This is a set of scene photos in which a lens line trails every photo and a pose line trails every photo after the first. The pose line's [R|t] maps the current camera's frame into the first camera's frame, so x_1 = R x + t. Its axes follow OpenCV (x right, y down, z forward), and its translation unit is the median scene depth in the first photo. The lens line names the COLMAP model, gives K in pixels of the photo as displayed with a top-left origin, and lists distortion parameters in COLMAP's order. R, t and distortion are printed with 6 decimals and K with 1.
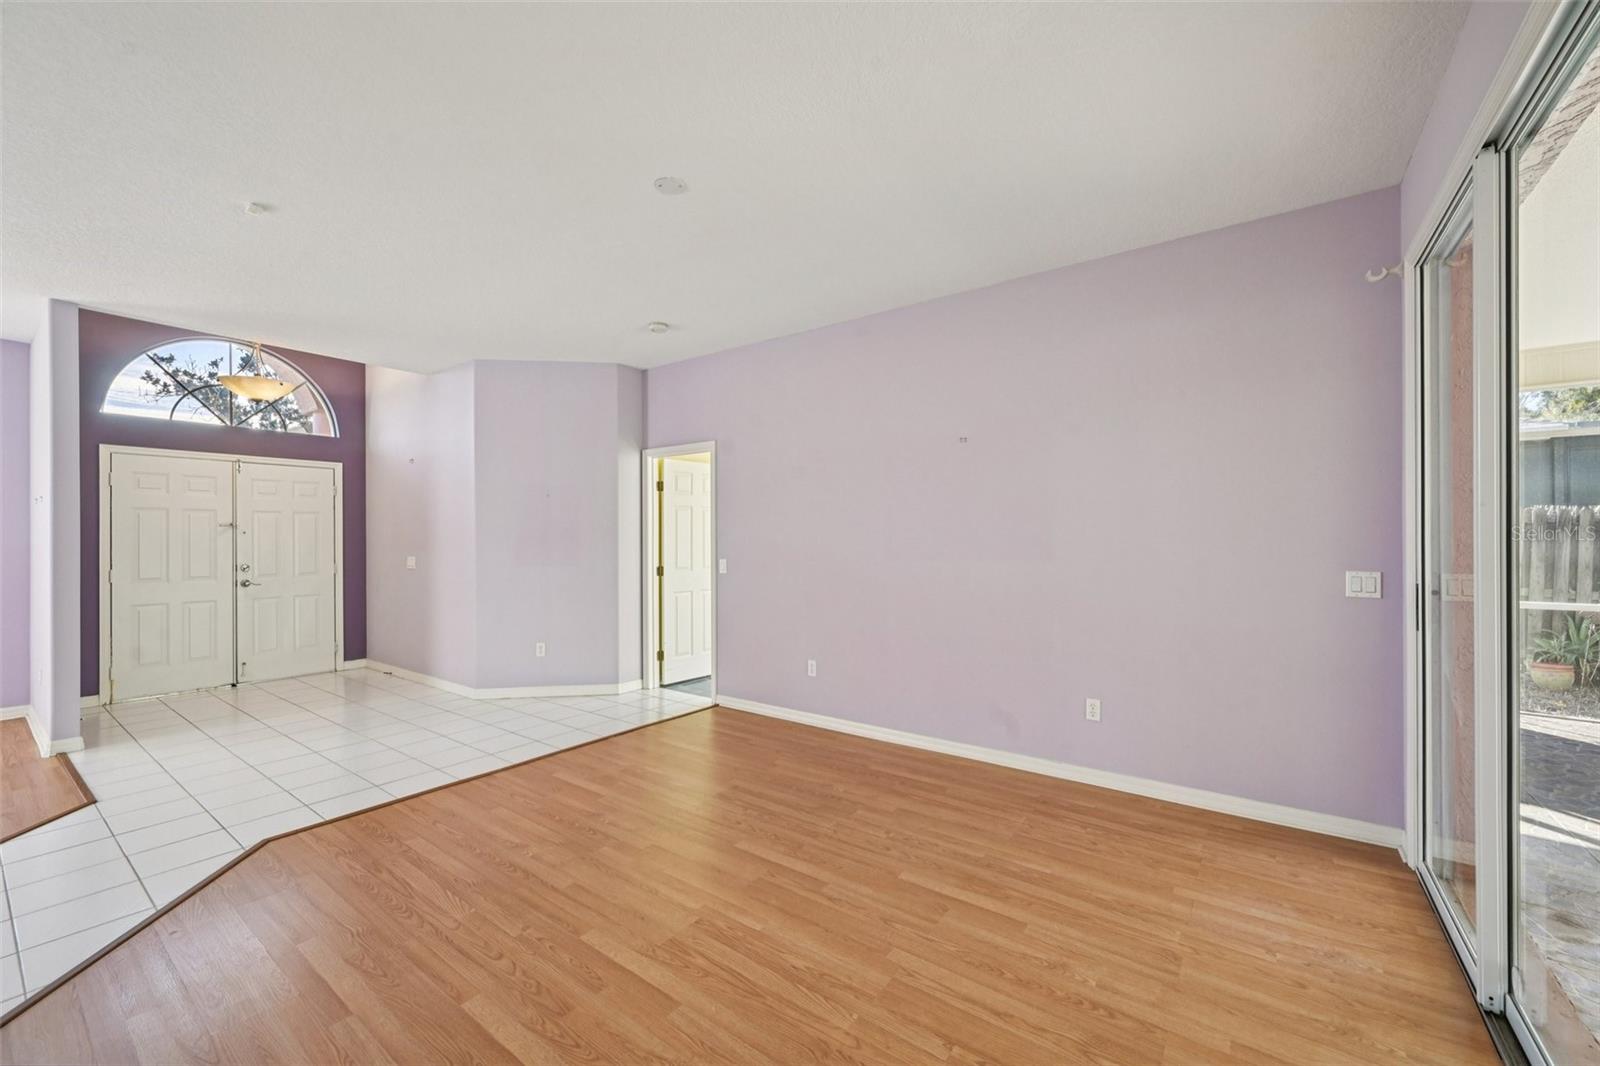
lens RADIAL K [[630.4, 0, 802.7], [0, 630.4, 542.8], [0, 0, 1]] dist [-0.001785, 0.000311]
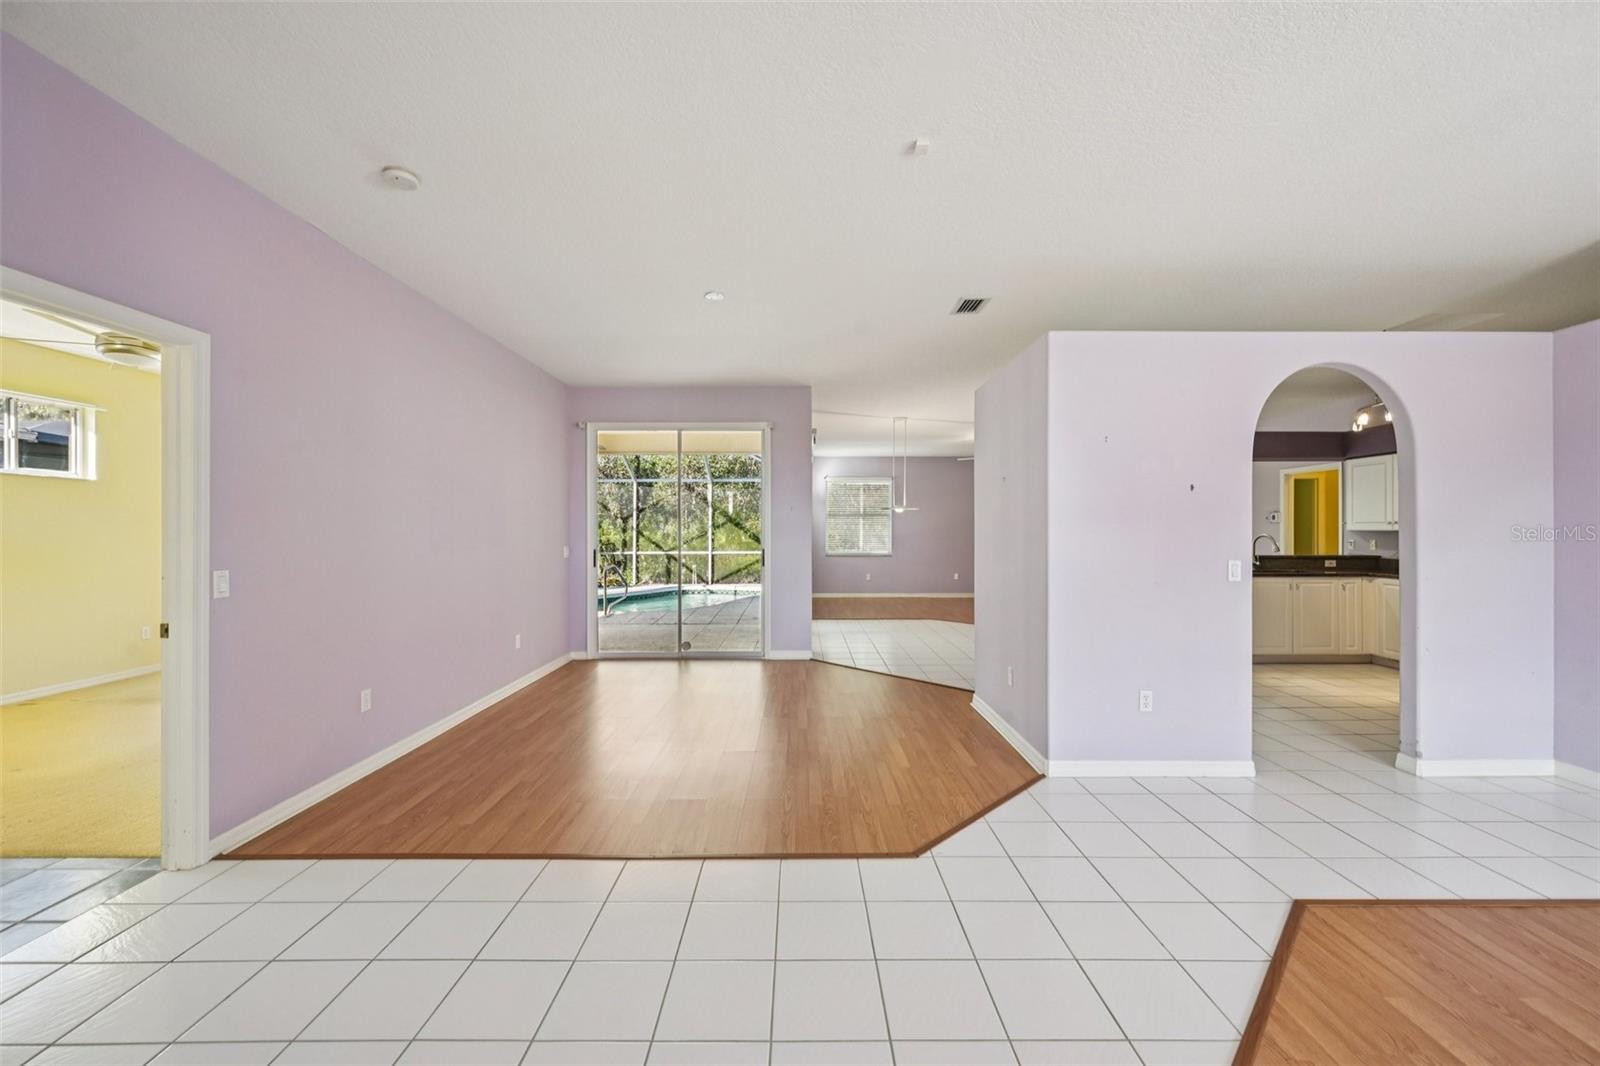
lens RADIAL K [[630.4, 0, 801.6], [0, 630.4, 530.4], [0, 0, 1]] dist [-0.001785, 0.000311]
pose [[-0.593176, 0.005061, 0.805057, -1.064474], [0.006564, 0.999977, -0.001450, -0.003183], [-0.805046, 0.004424, -0.593196, 1.190644]]
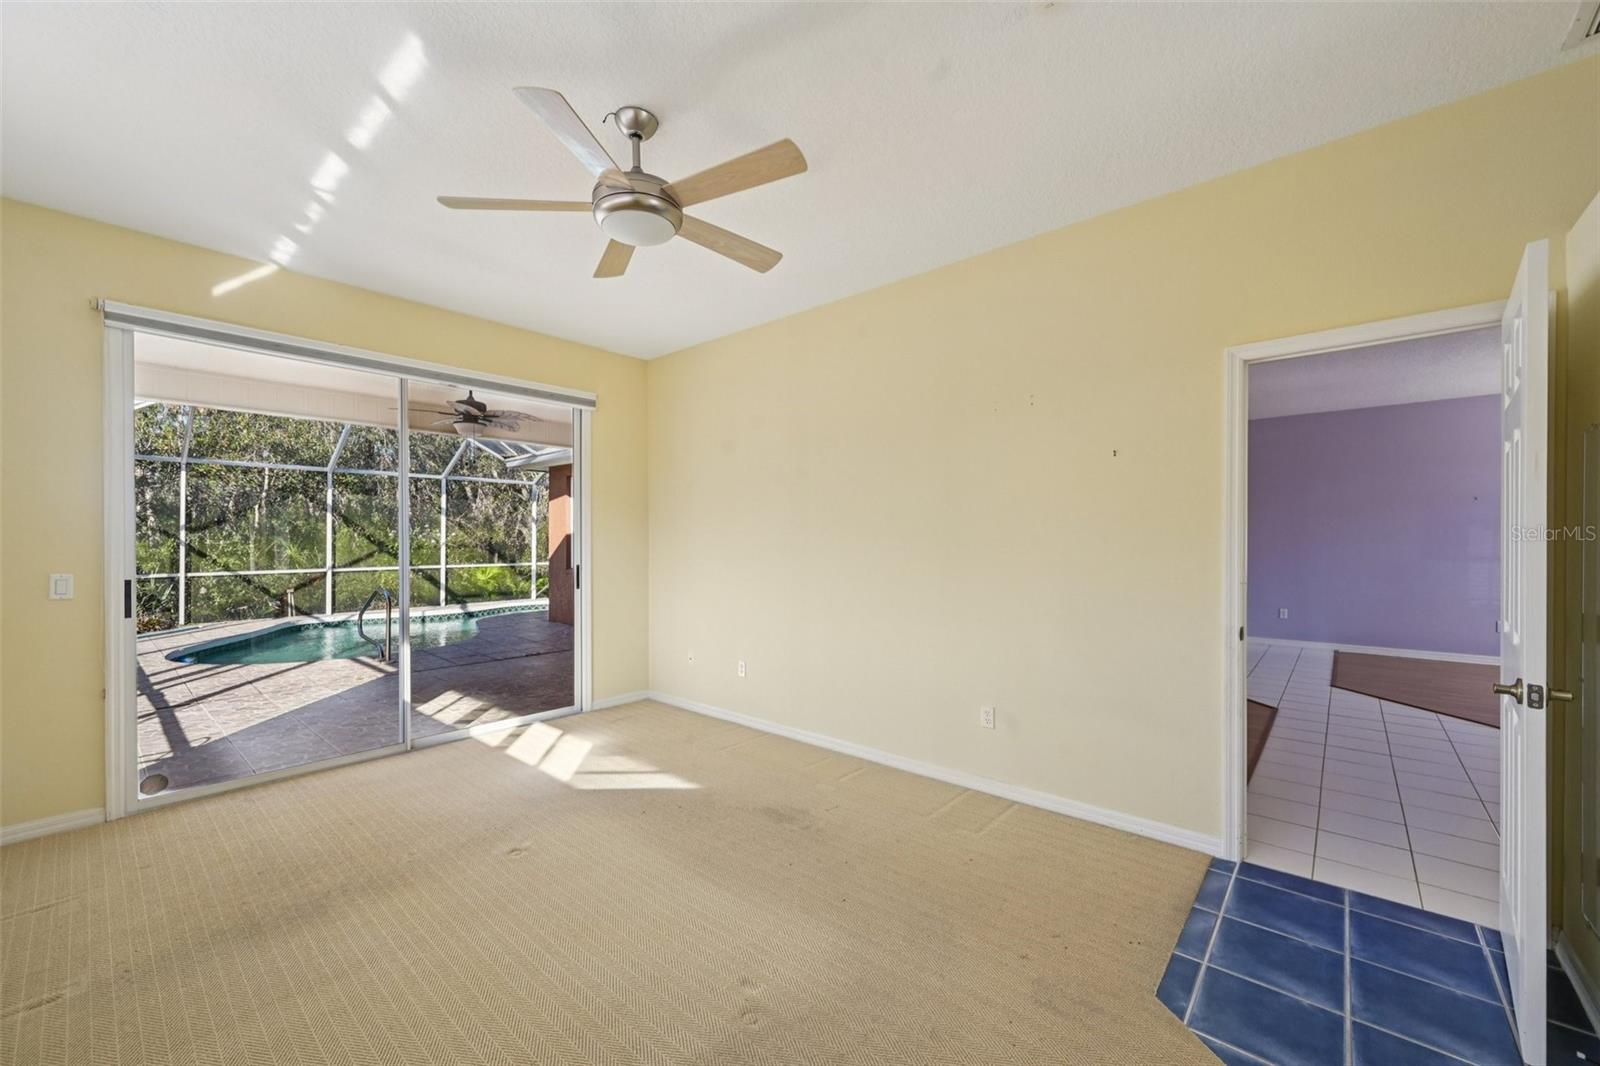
lens RADIAL K [[630.4, 0, 794.1], [0, 630.4, 540.0], [0, 0, 1]] dist [-0.001785, 0.000311]
pose [[-0.996936, 0.005528, 0.078029, 0.275298], [0.005854, 0.999975, 0.003947, -0.009690], [-0.078005, 0.004392, -0.996943, 2.061294]]
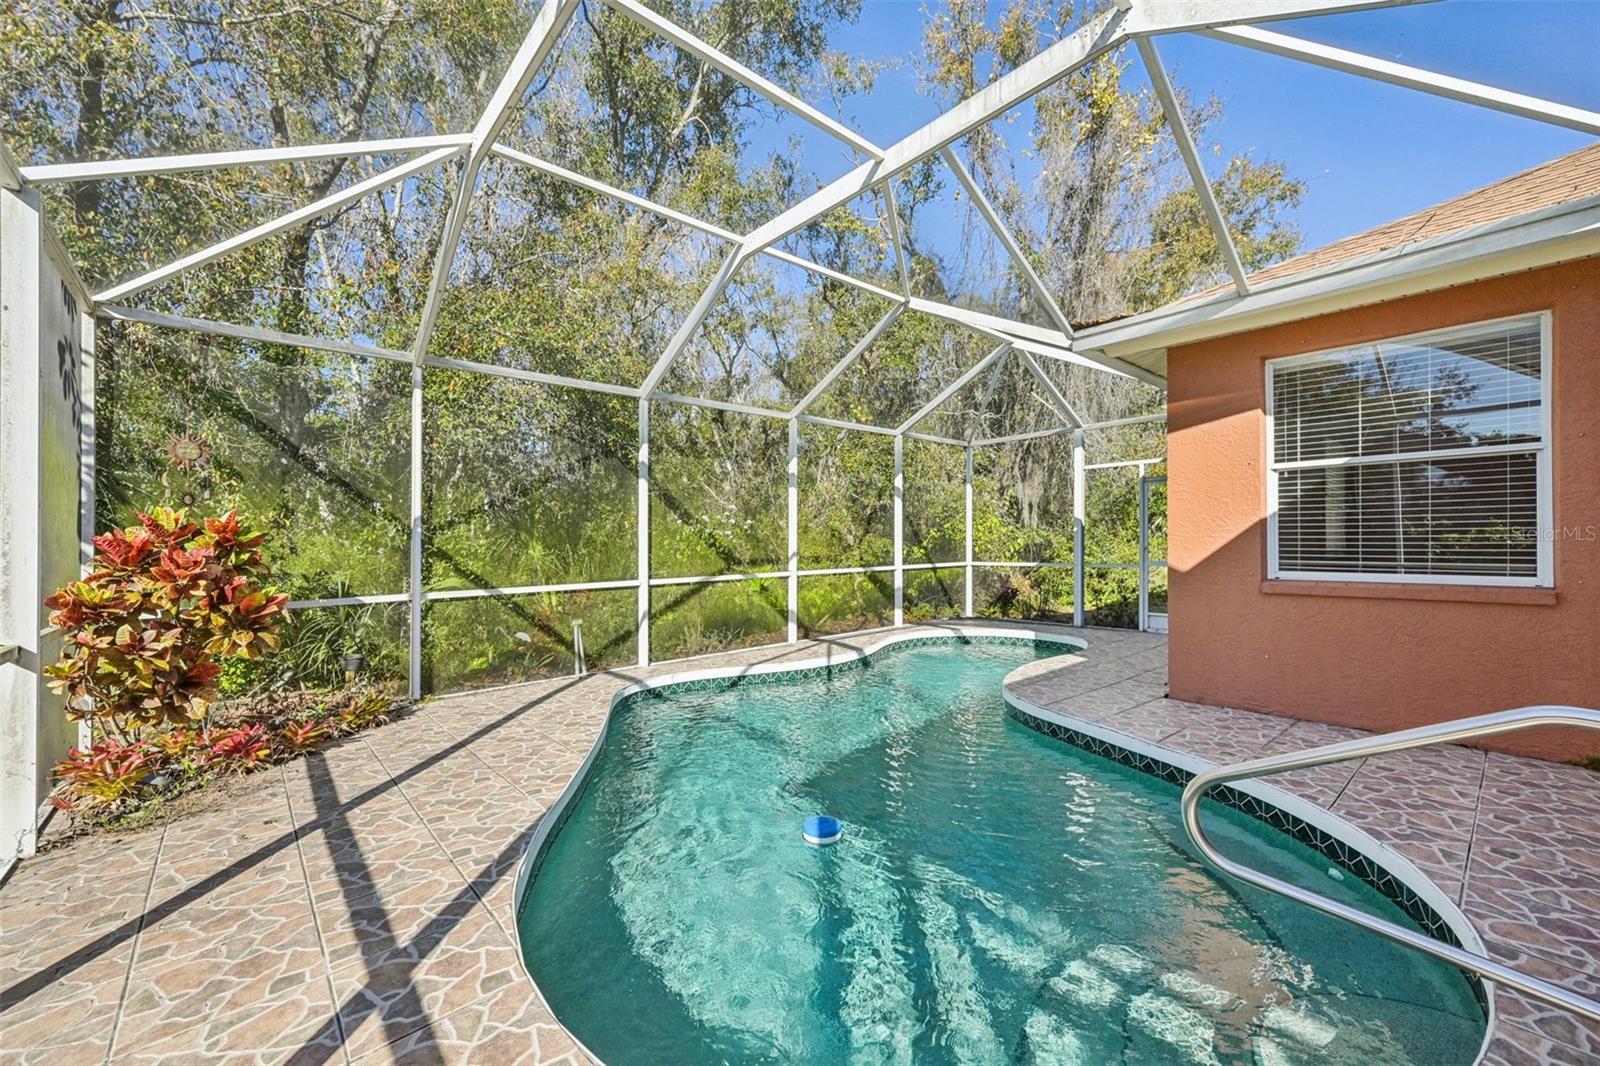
lens RADIAL K [[630.4, 0, 783.2], [0, 630.4, 529.4], [0, 0, 1]] dist [-0.001785, 0.000311]
pose [[-0.976690, 0.020781, 0.213645, 2.106656], [0.018008, 0.999727, -0.014918, 0.028539], [-0.213896, -0.010723, -0.976798, 0.660795]]
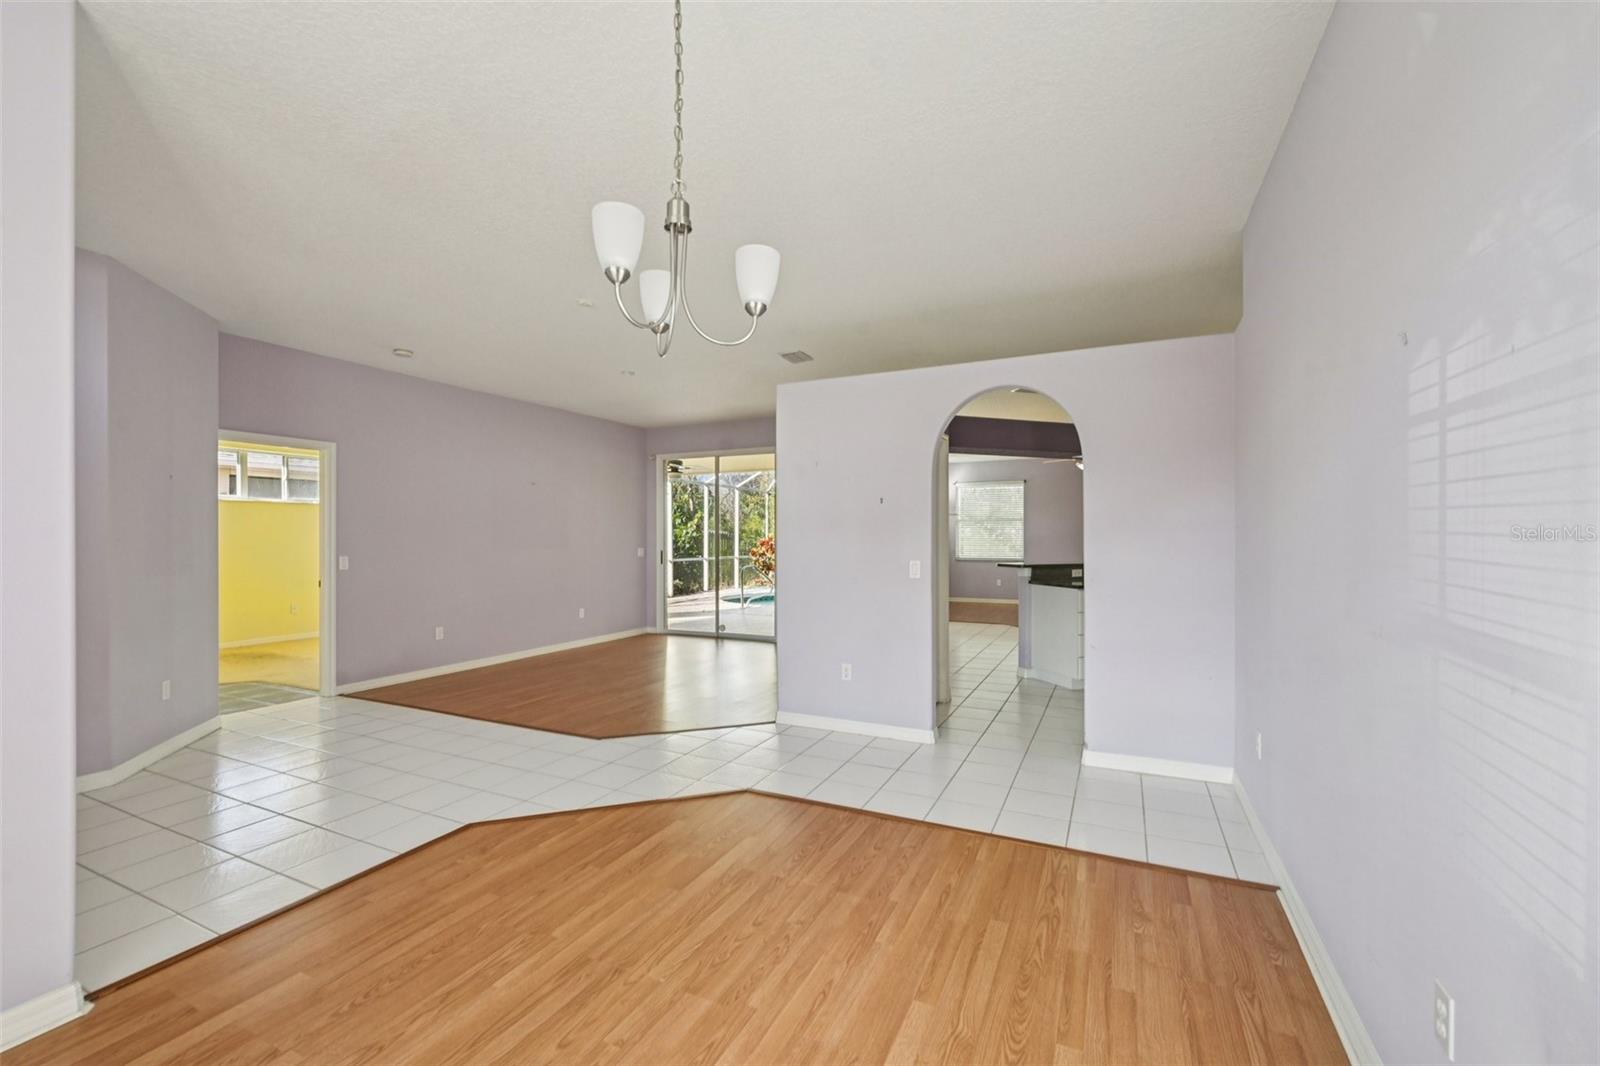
lens RADIAL K [[657.9, 0, 805.6], [0, 657.9, 533.6], [0, 0, 1]] dist [-0.004851, -0.000211]
pose [[-0.187512, 0.008252, 0.982228, -1.752290], [0.007777, 0.999946, -0.006916, 0.002270], [-0.982231, 0.006342, -0.187566, 0.572039]]
